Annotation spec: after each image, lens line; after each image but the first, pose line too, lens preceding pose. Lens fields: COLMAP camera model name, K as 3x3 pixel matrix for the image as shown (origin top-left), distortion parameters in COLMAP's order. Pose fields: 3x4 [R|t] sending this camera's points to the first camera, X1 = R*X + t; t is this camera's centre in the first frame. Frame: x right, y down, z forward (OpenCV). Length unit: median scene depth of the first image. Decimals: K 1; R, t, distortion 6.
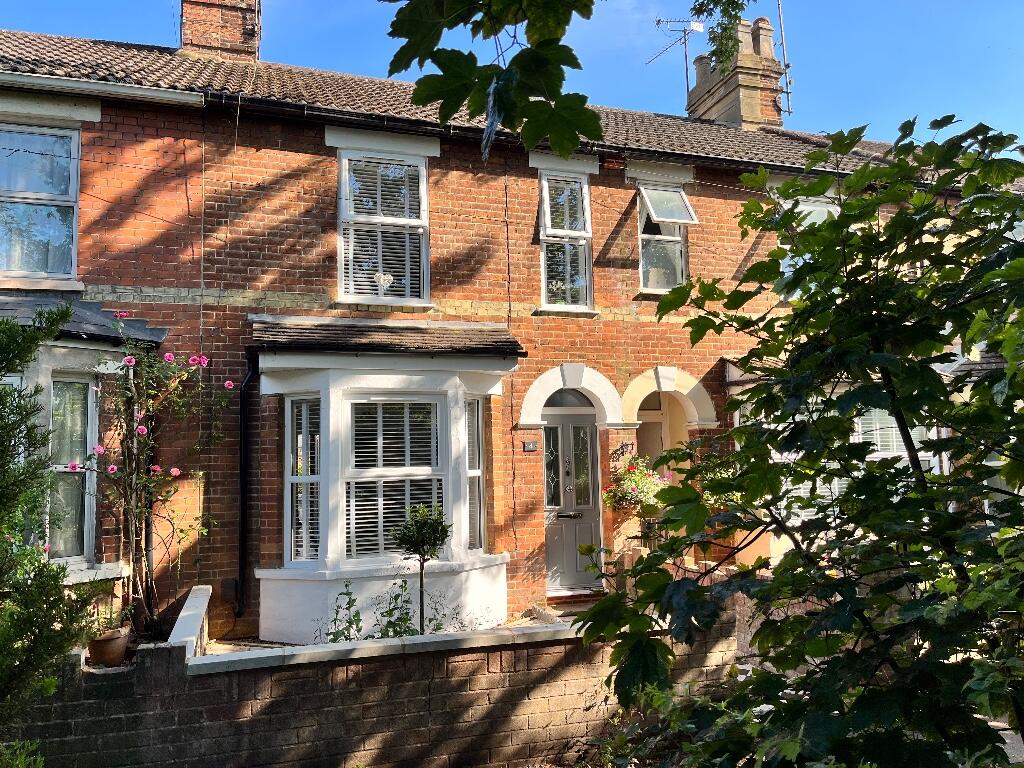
lens RADIAL K [[774.2, 0, 518.1], [0, 774.2, 382.2], [0, 0, 1]] dist [0.080237, -0.101187]
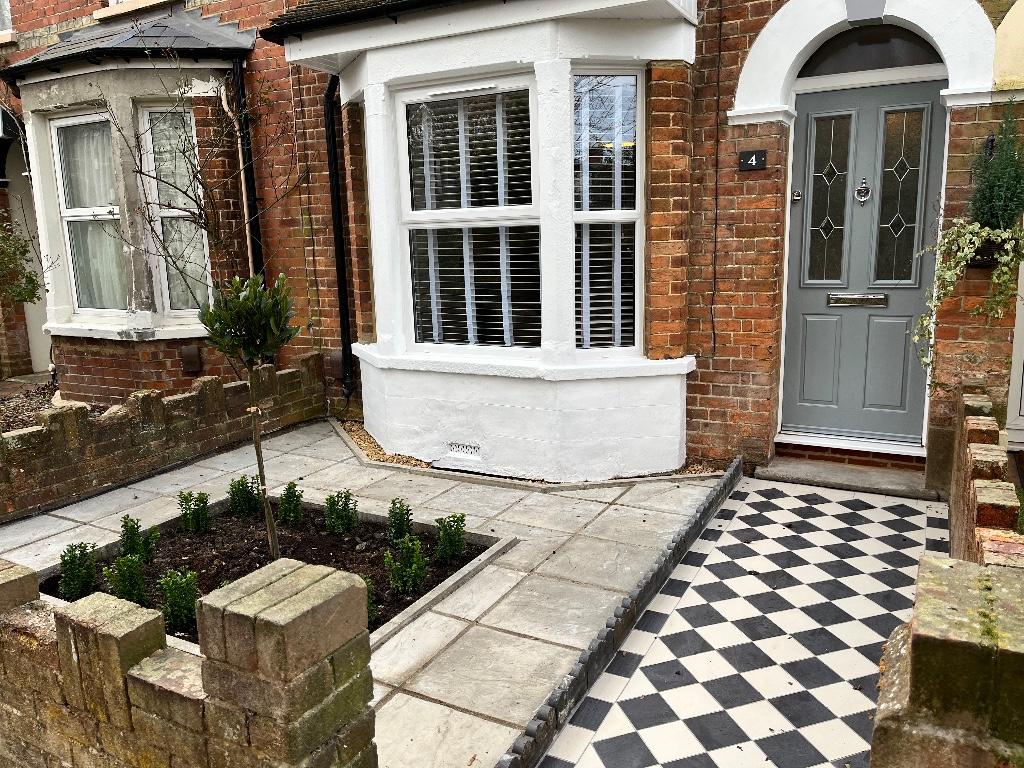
lens RADIAL K [[774.2, 0, 518.1], [0, 774.2, 382.2], [0, 0, 1]] dist [0.080237, -0.101187]
pose [[0.695147, 0.130338, -0.706953, 0.295379], [0.078895, 0.963653, 0.255243, 0.080147], [0.714526, -0.233206, 0.659597, 0.521746]]
